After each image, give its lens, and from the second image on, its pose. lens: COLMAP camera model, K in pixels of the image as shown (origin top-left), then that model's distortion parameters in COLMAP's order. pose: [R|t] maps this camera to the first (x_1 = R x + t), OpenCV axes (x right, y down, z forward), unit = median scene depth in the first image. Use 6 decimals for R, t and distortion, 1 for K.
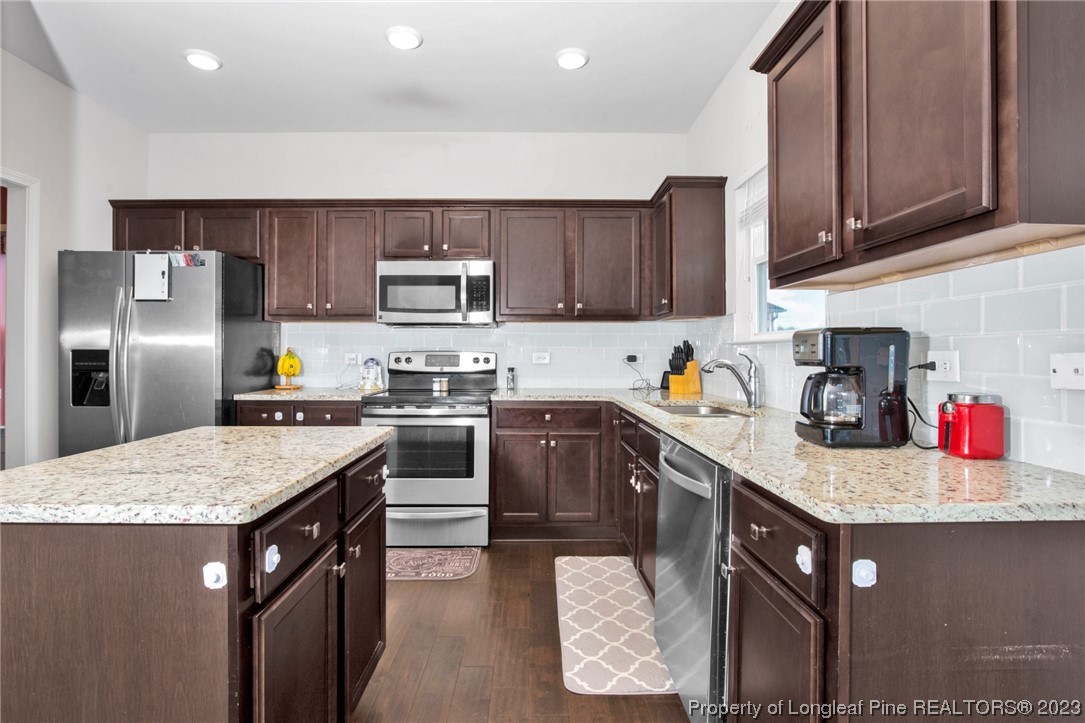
lens RADIAL K [[526.3, 0, 538.7], [0, 526.3, 355.8], [0, 0, 1]] dist [-0.029283, 0.000067]
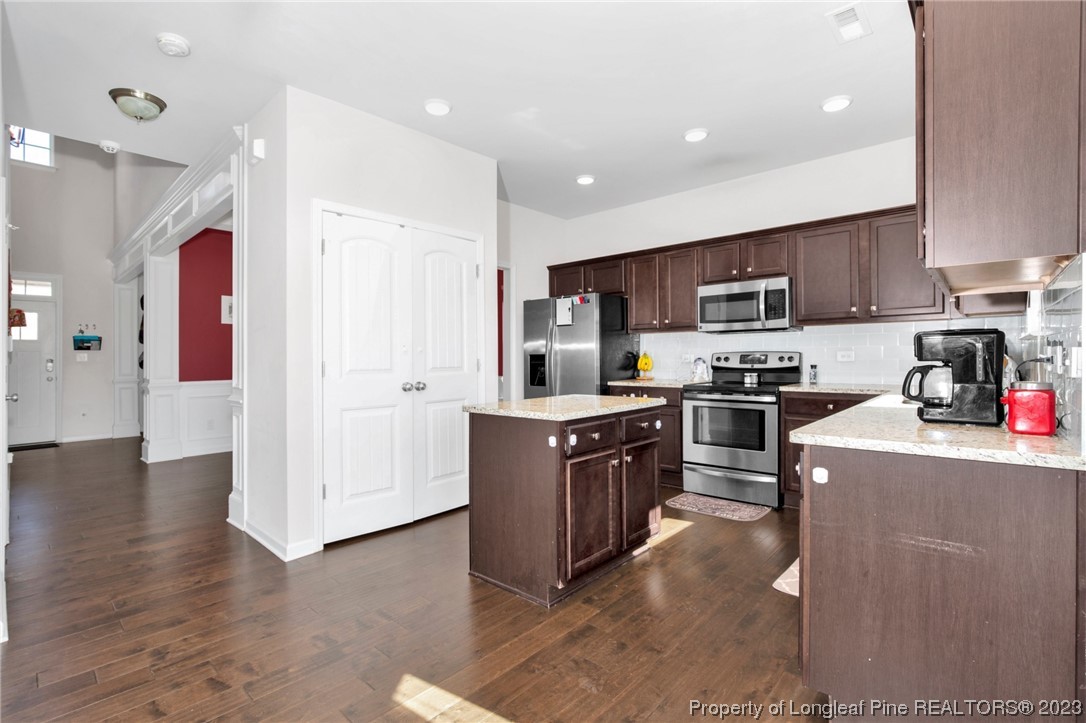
lens RADIAL K [[510.2, 0, 542.6], [0, 510.2, 353.7], [0, 0, 1]] dist [-0.000047, -0.000211]
pose [[0.733409, -0.014150, -0.679641, 0.300006], [0.010997, 0.999899, -0.008952, 0.001306], [0.679699, -0.000908, 0.733491, -0.251213]]
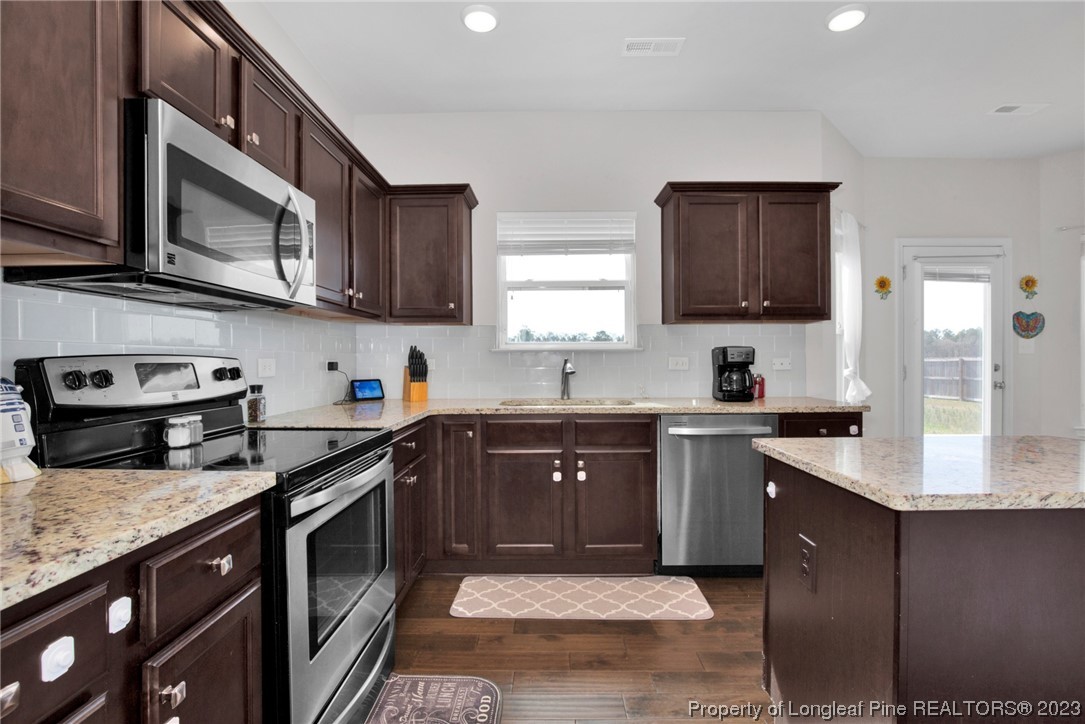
lens RADIAL K [[526.3, 0, 538.7], [0, 526.3, 356.3], [0, 0, 1]] dist [-0.029283, 0.000067]
pose [[0.012745, 0.004312, 0.999909, -0.667712], [0.007202, 0.999964, -0.004404, -0.003920], [-0.999893, 0.007258, 0.012714, 0.751732]]
